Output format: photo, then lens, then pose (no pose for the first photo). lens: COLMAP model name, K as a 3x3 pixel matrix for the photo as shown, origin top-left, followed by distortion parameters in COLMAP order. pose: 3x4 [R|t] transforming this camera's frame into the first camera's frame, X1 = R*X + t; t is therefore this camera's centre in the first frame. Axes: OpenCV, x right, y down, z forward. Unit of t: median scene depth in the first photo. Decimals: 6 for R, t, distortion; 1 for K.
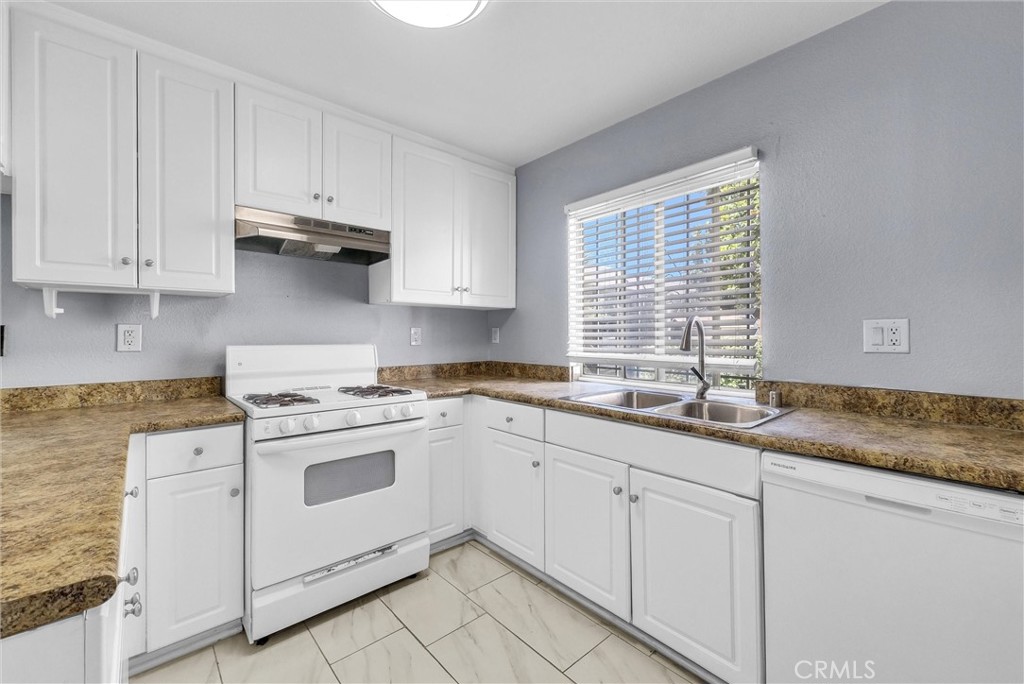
lens RADIAL K [[421.2, 0, 517.4], [0, 421.2, 336.4], [0, 0, 1]] dist [0.002499, 0.000430]
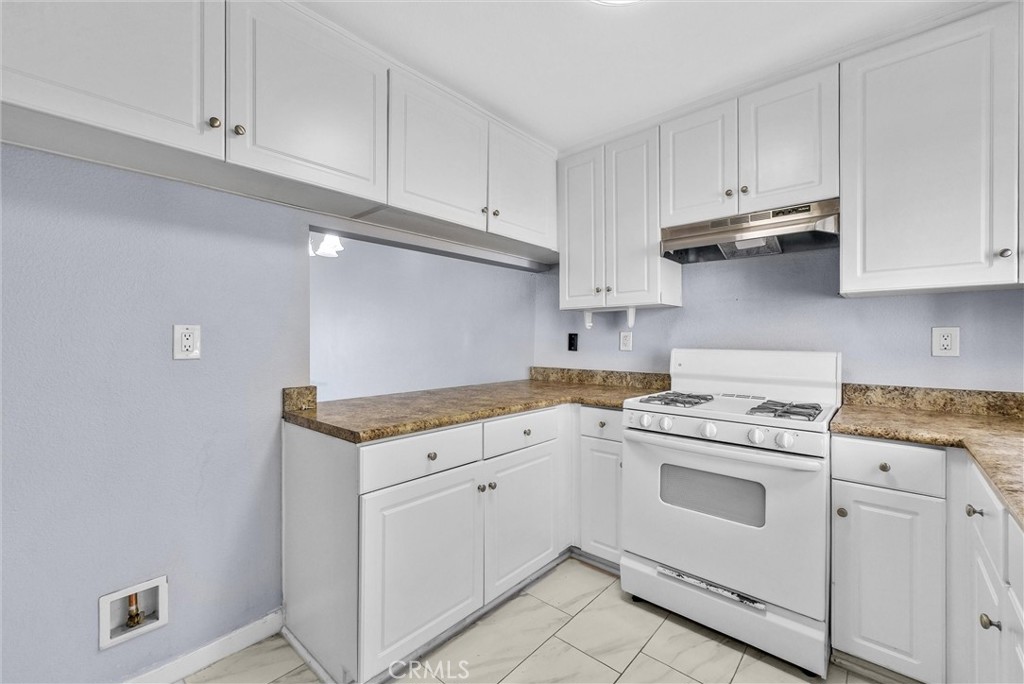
lens RADIAL K [[421.2, 0, 492.7], [0, 421.2, 342.4], [0, 0, 1]] dist [0.002499, 0.000430]
pose [[0.094584, 0.008451, -0.995481, 0.475180], [-0.006835, 0.999946, 0.007840, -0.000259], [0.995493, 0.006063, 0.094636, 0.441577]]
